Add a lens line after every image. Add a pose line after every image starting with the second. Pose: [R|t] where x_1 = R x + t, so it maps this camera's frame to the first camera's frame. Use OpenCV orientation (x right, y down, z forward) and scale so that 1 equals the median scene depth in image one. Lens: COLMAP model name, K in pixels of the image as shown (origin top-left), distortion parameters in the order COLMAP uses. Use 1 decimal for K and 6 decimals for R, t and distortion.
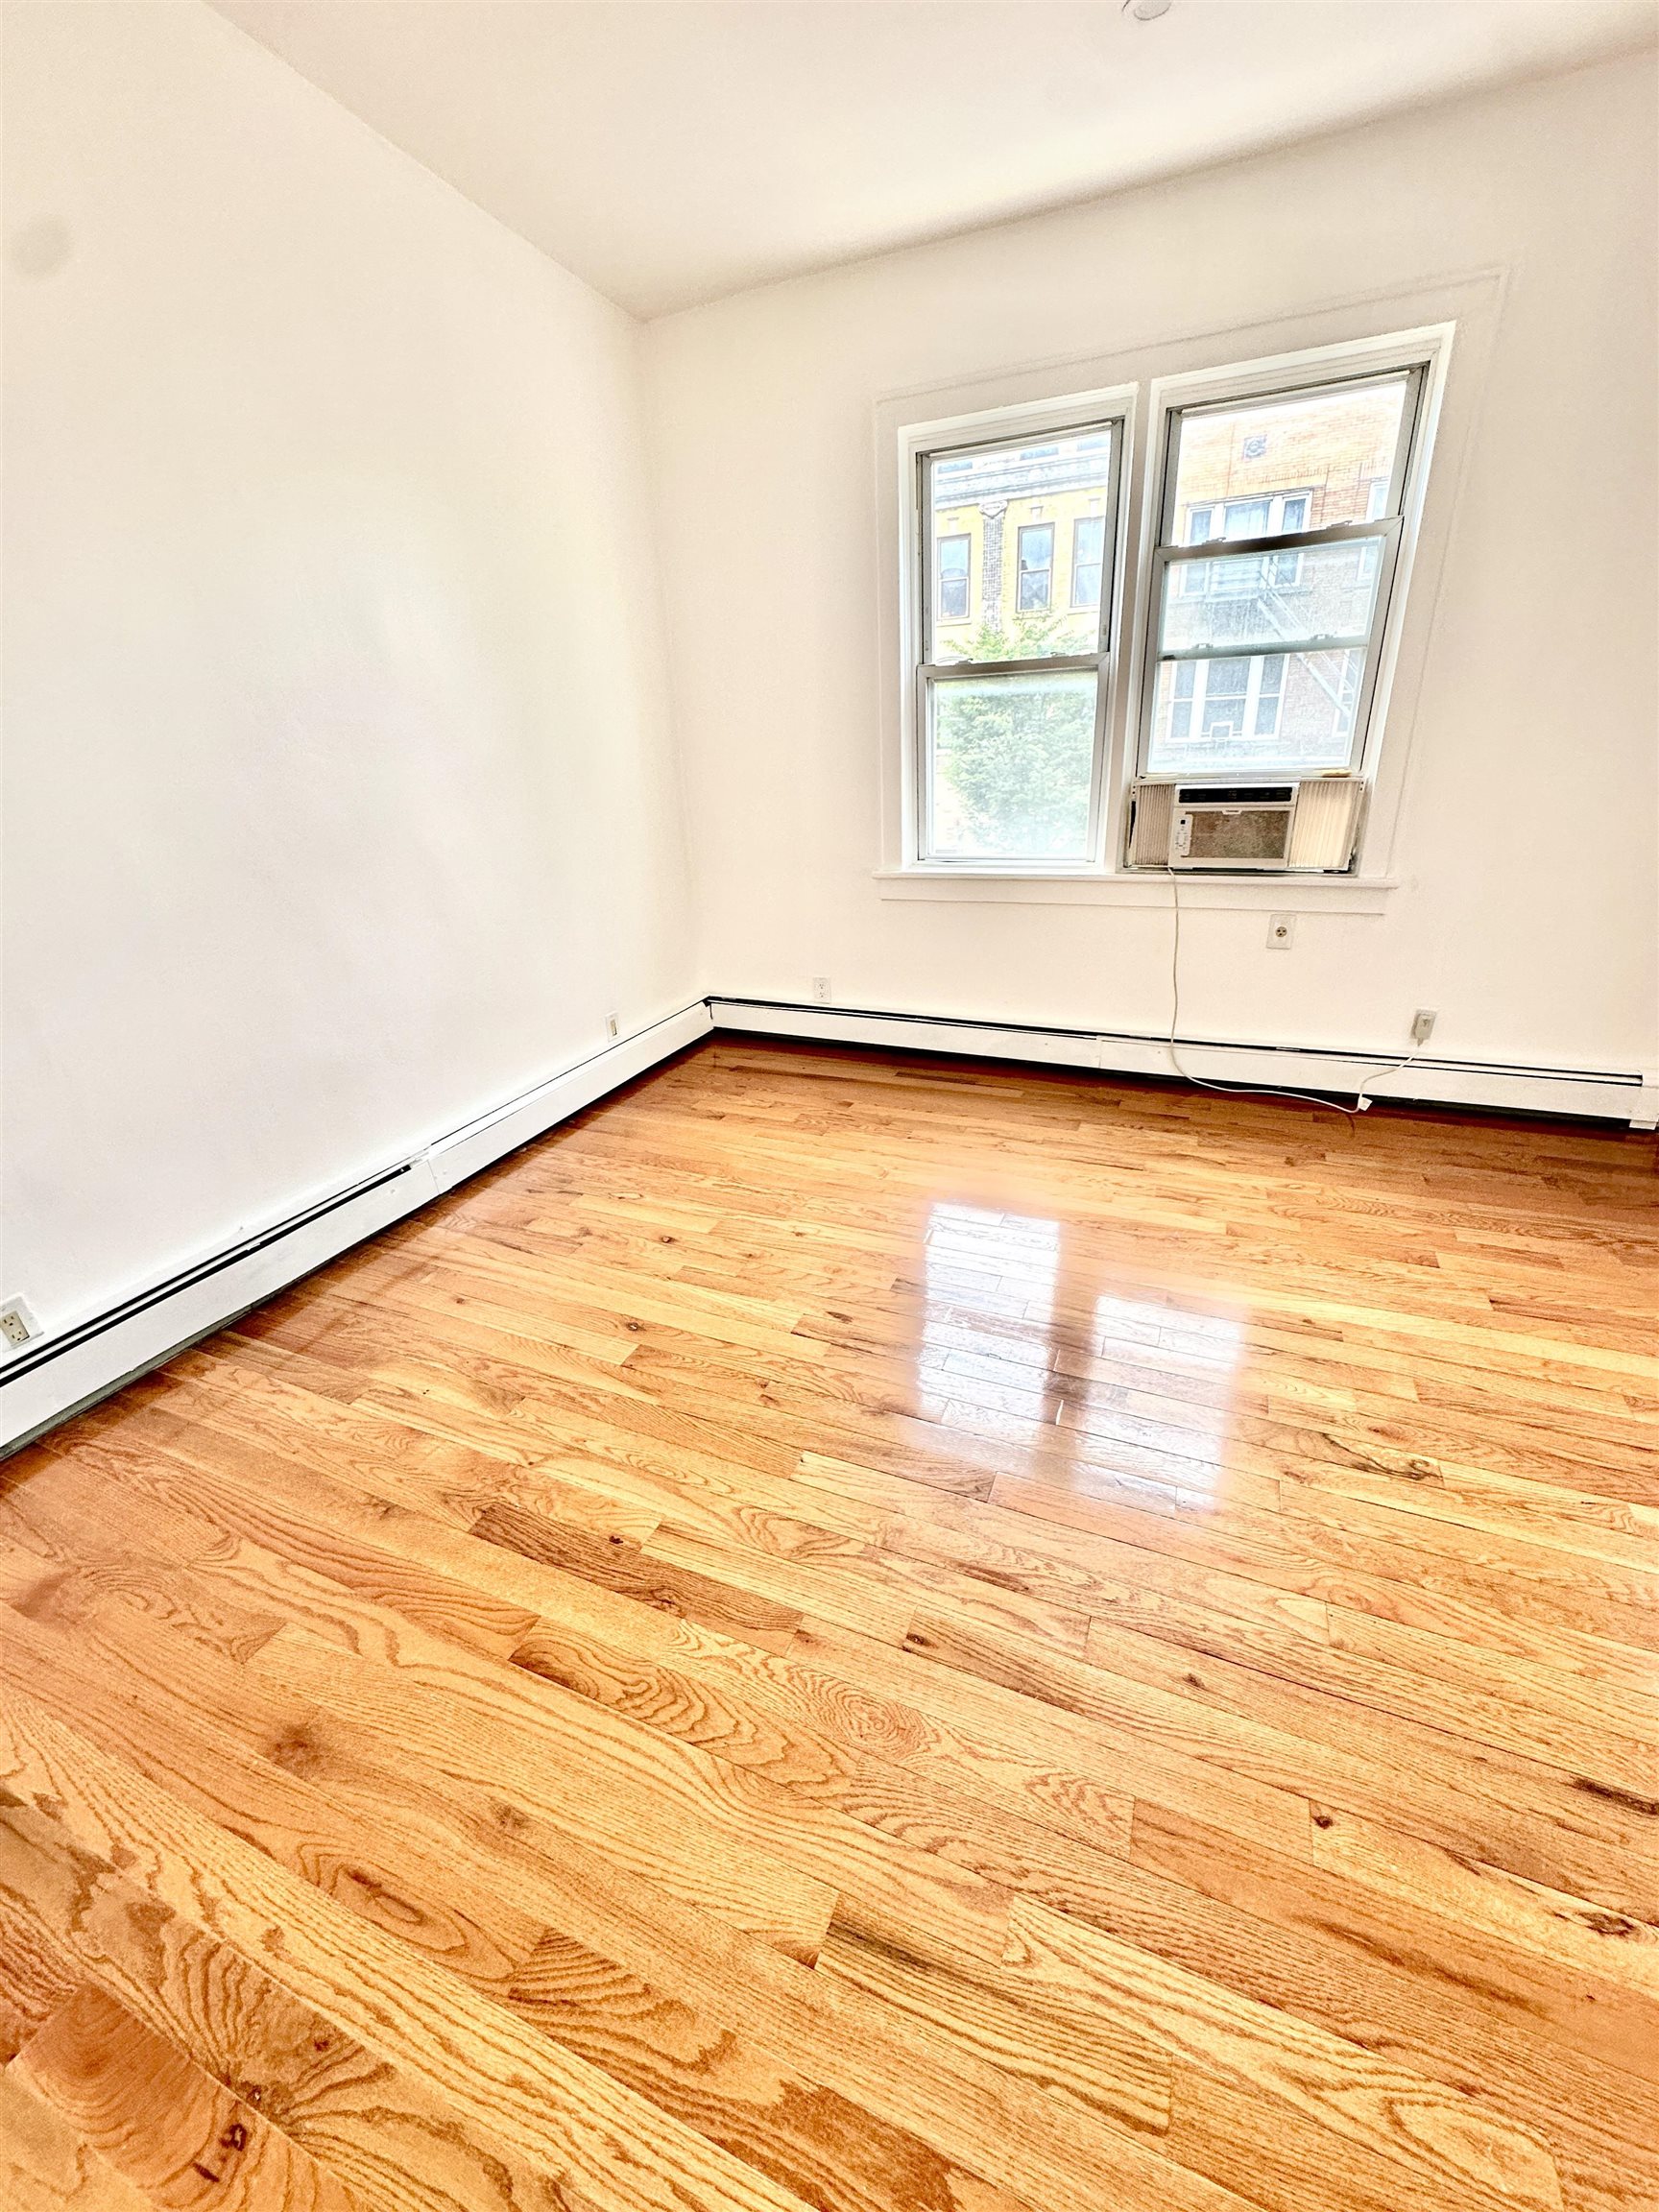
lens RADIAL K [[884.5, 0, 832.4], [0, 884.5, 1112.9], [0, 0, 1]] dist [-0.002080, 0.000398]
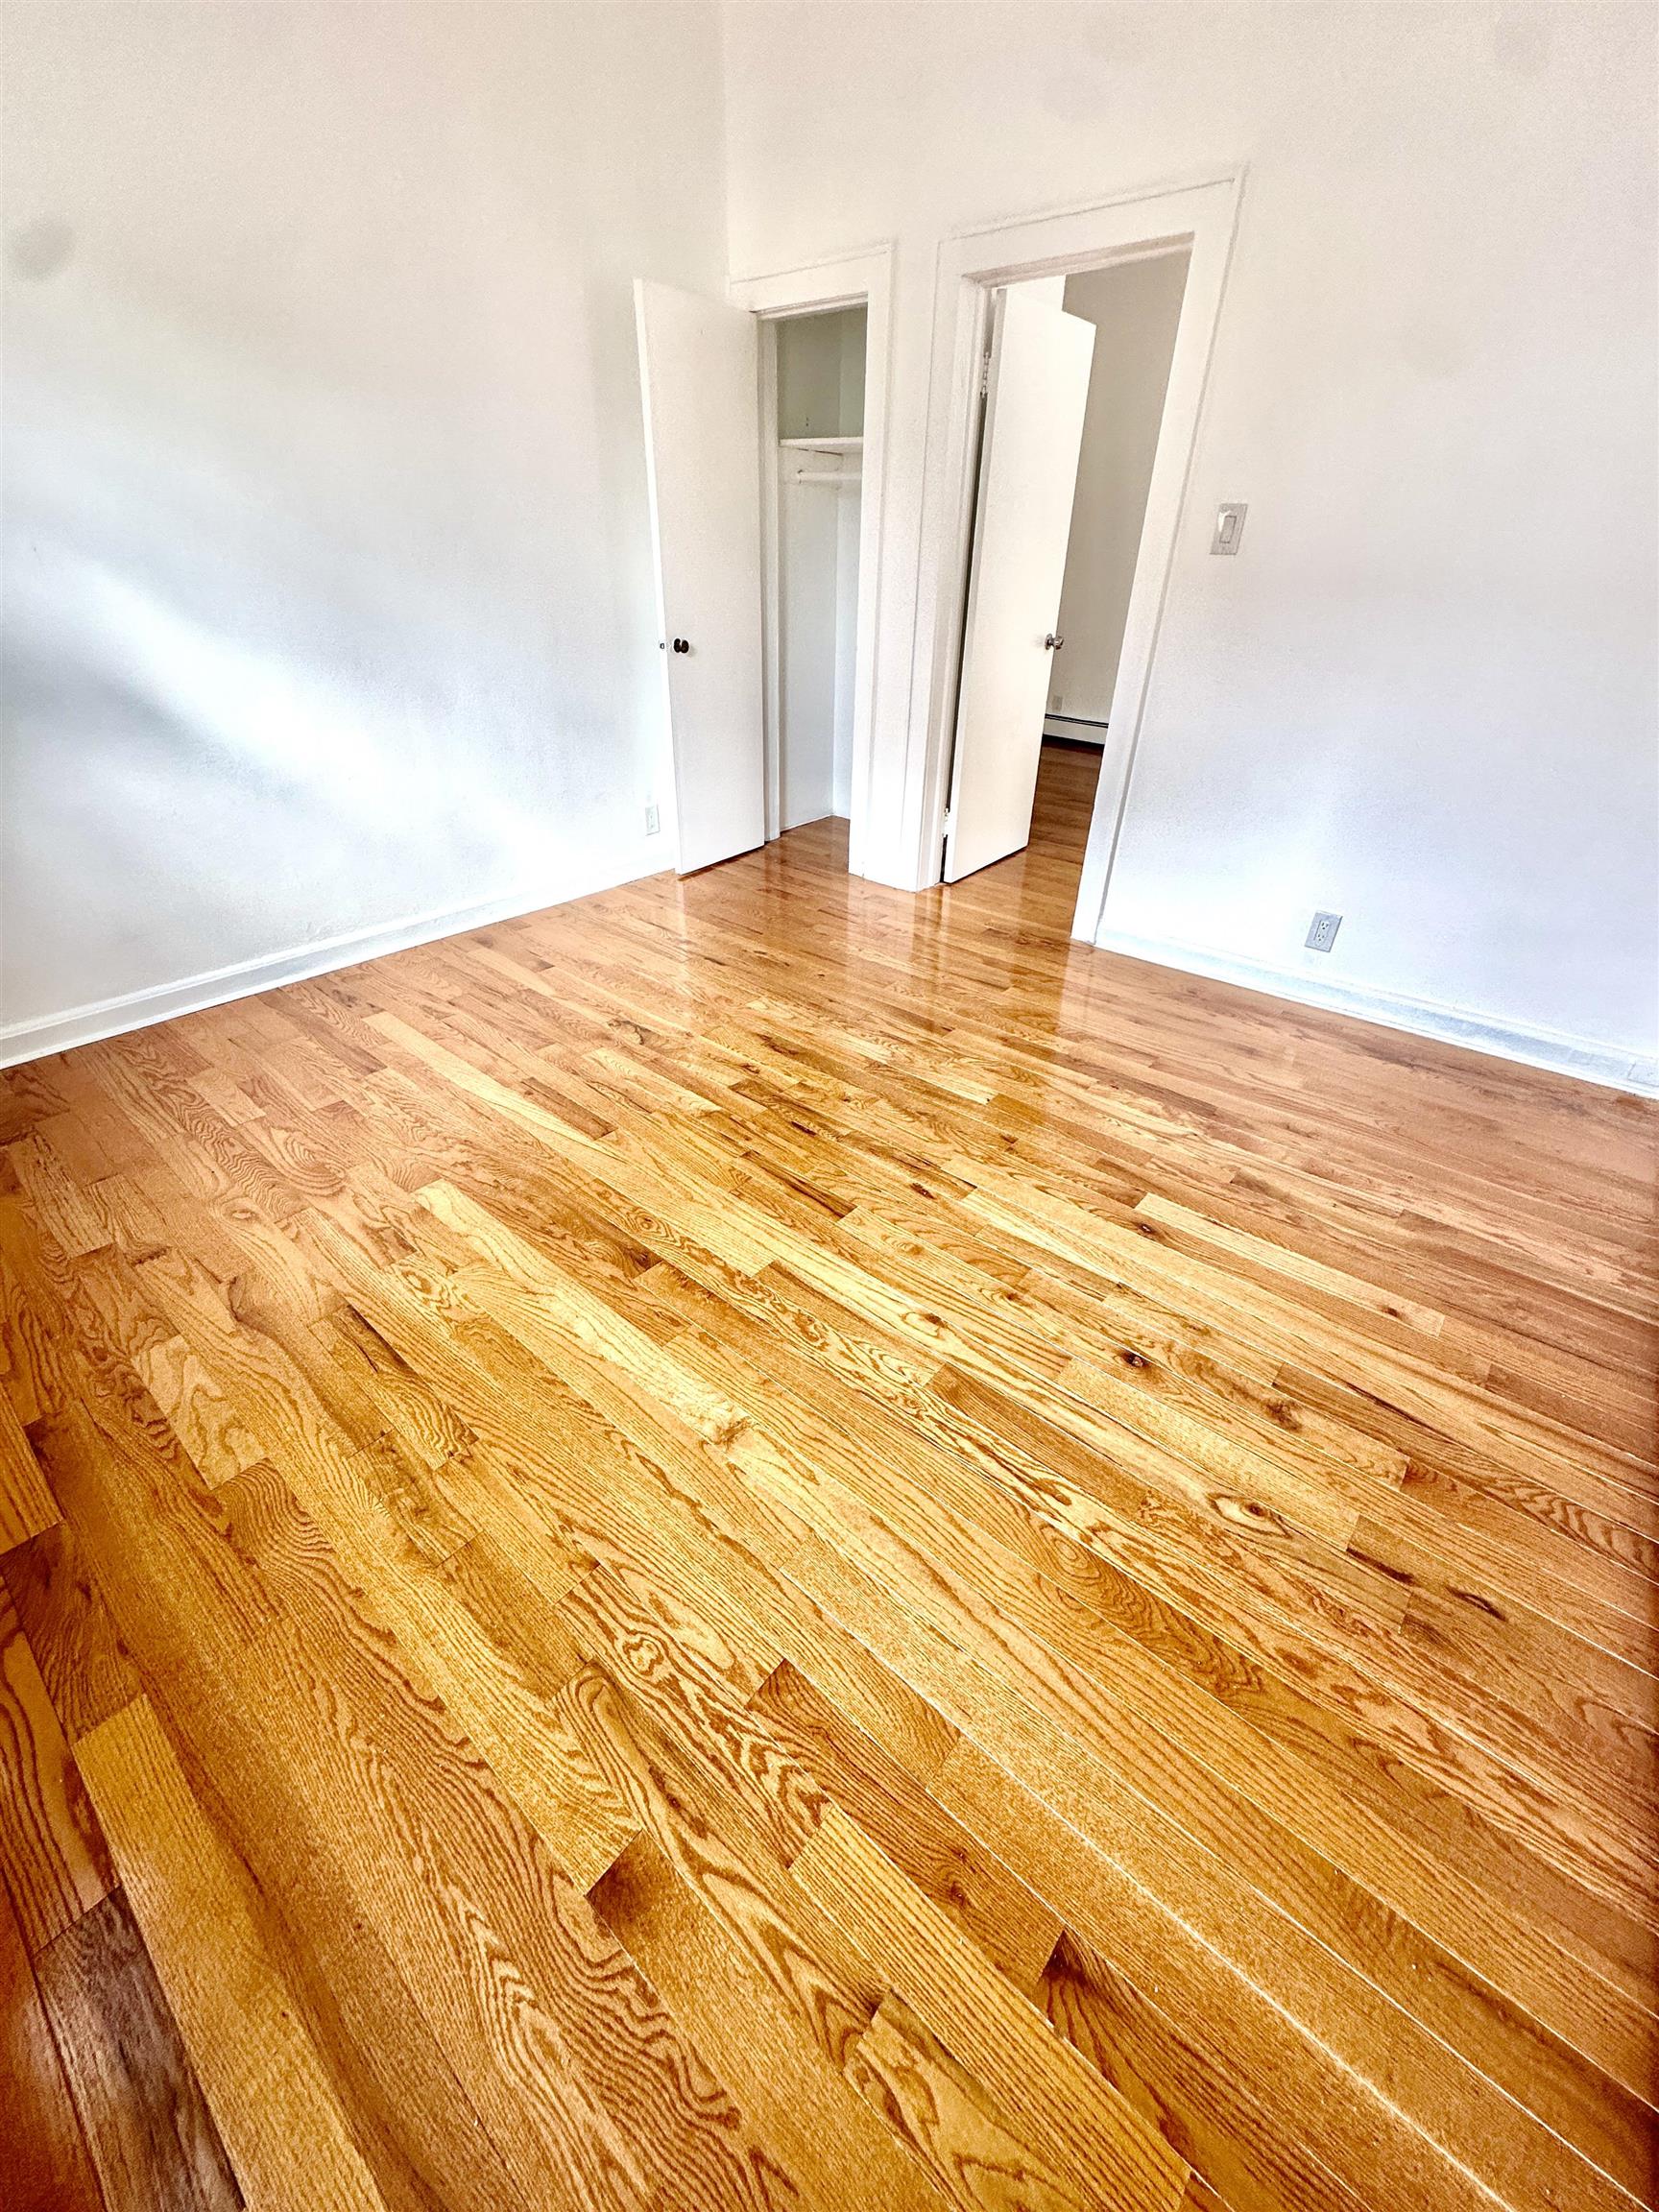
lens RADIAL K [[882.7, 0, 831.6], [0, 882.7, 1106.4], [0, 0, 1]] dist [-0.003386, 0.000517]
pose [[-0.951383, -0.152035, 0.267874, -0.104309], [0.130685, 0.588280, 0.798028, -0.443622], [-0.278913, 0.794237, -0.539810, 1.095619]]
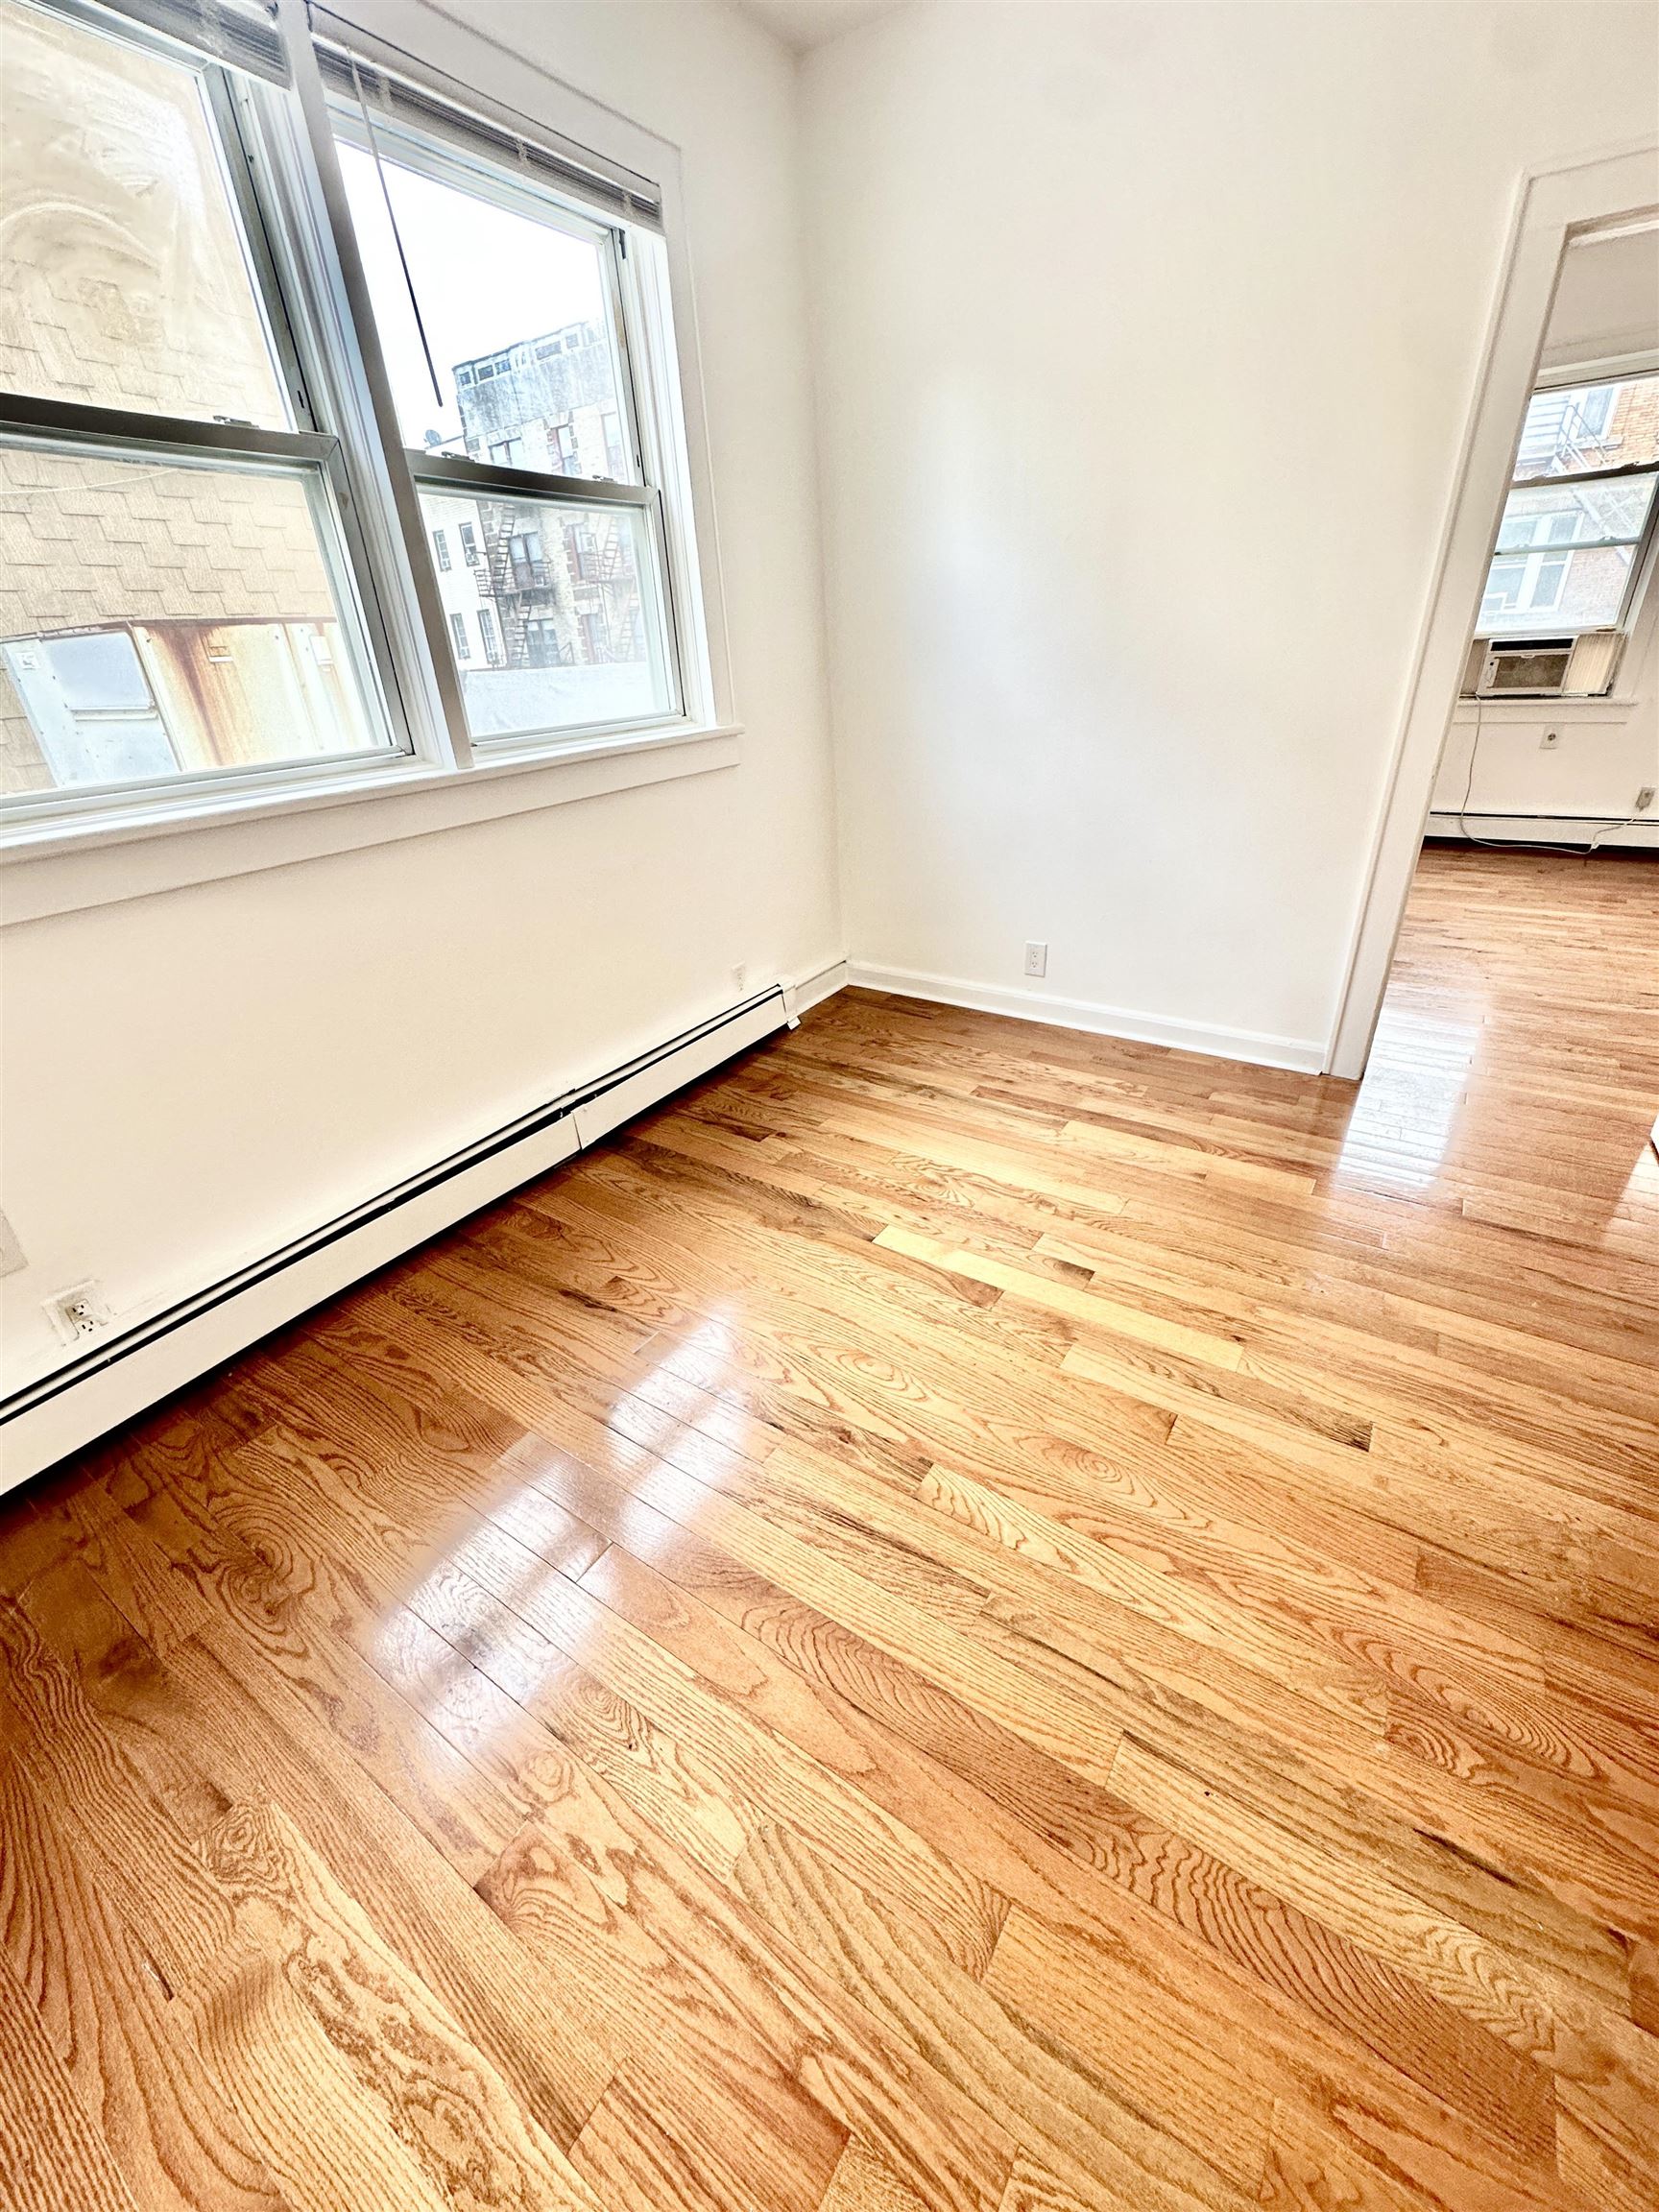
lens RADIAL K [[882.7, 0, 831.6], [0, 882.7, 1106.4], [0, 0, 1]] dist [-0.003386, 0.000517]
pose [[0.982387, 0.072678, -0.172145, -0.476280], [-0.055155, 0.992997, 0.104476, 0.391325], [0.178533, -0.093141, 0.979516, -0.905324]]
